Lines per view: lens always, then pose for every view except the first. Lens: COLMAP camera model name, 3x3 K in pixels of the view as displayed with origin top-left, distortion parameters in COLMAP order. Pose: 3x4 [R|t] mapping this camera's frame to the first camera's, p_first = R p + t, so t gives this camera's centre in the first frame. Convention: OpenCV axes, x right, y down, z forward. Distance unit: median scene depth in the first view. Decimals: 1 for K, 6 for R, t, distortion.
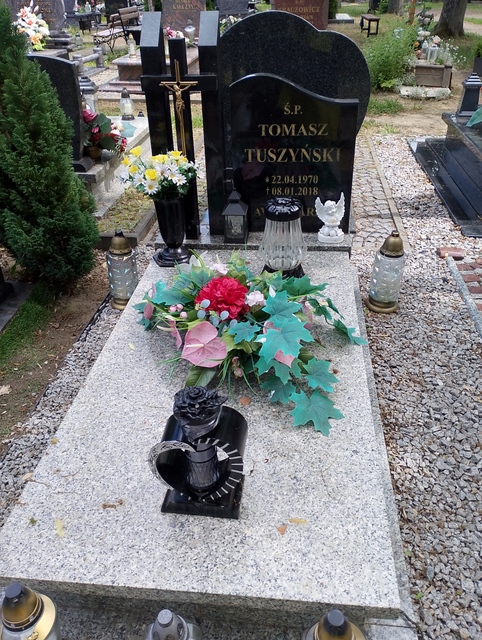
lens RADIAL K [[547.3, 0, 238.0], [0, 547.3, 331.5], [0, 0, 1]] dist [0.055120, -0.065779]
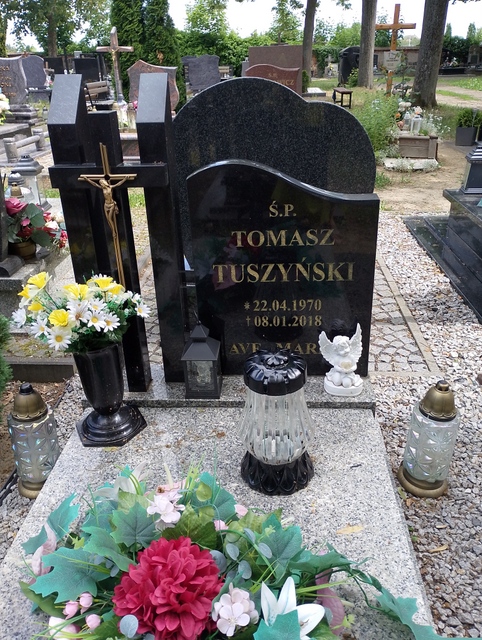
lens RADIAL K [[550.5, 0, 241.0], [0, 550.5, 320.0], [0, 0, 1]] dist [0.045214, -0.018664]
pose [[0.998831, -0.025182, 0.041258, 0.016551], [0.030225, 0.991496, -0.126575, -0.167375], [-0.037720, 0.127674, 0.991099, 0.315994]]
